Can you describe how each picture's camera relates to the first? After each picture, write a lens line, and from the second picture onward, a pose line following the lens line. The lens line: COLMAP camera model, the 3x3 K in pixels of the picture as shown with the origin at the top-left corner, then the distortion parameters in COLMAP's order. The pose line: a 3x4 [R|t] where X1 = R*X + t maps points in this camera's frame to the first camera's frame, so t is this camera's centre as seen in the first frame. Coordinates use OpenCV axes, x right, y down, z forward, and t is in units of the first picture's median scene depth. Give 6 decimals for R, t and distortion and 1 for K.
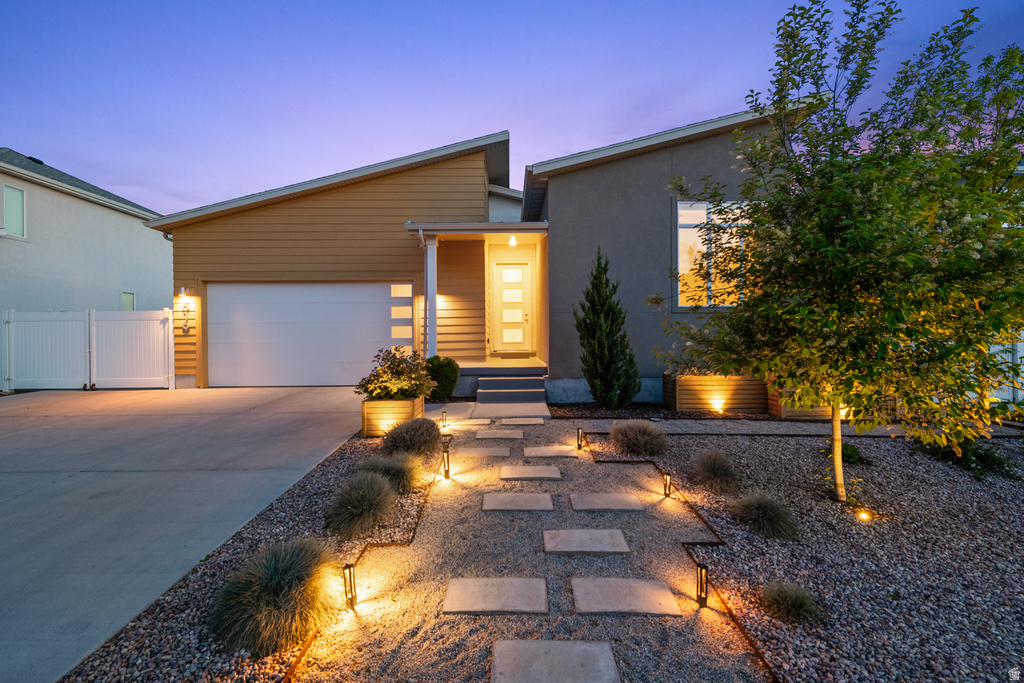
lens RADIAL K [[408.8, 0, 510.2], [0, 408.8, 338.0], [0, 0, 1]] dist [-0.012603, -0.000078]
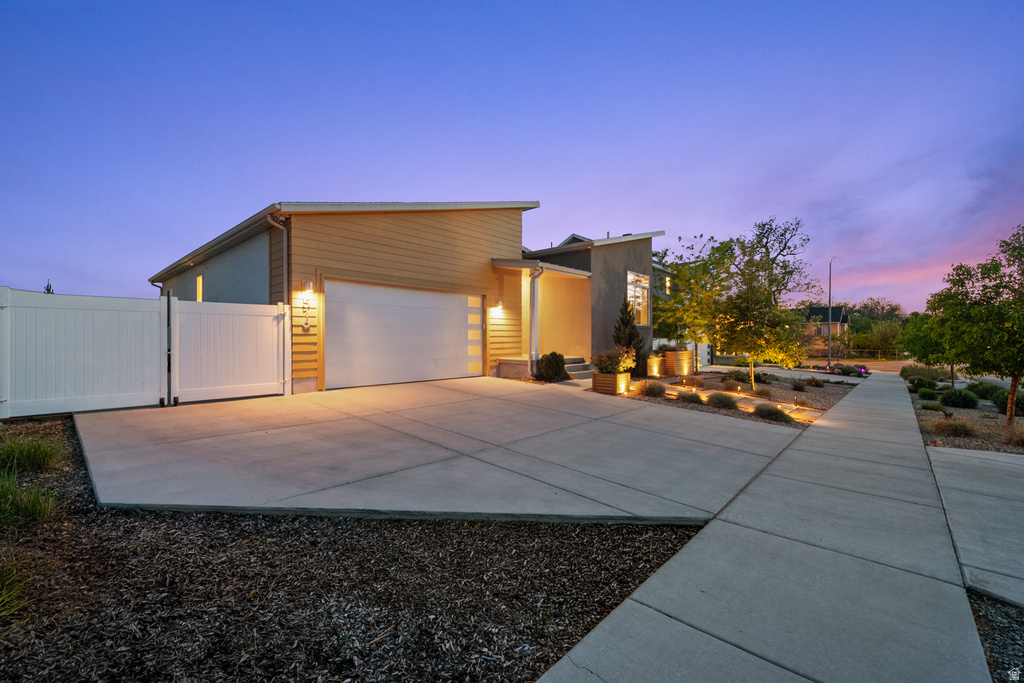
lens RADIAL K [[408.8, 0, 515.0], [0, 408.8, 340.4], [0, 0, 1]] dist [-0.012603, -0.000078]
pose [[0.697740, 0.008985, 0.716295, -1.127443], [-0.006776, 0.999959, -0.005943, 0.009064], [-0.716319, -0.000707, 0.697772, 0.025009]]
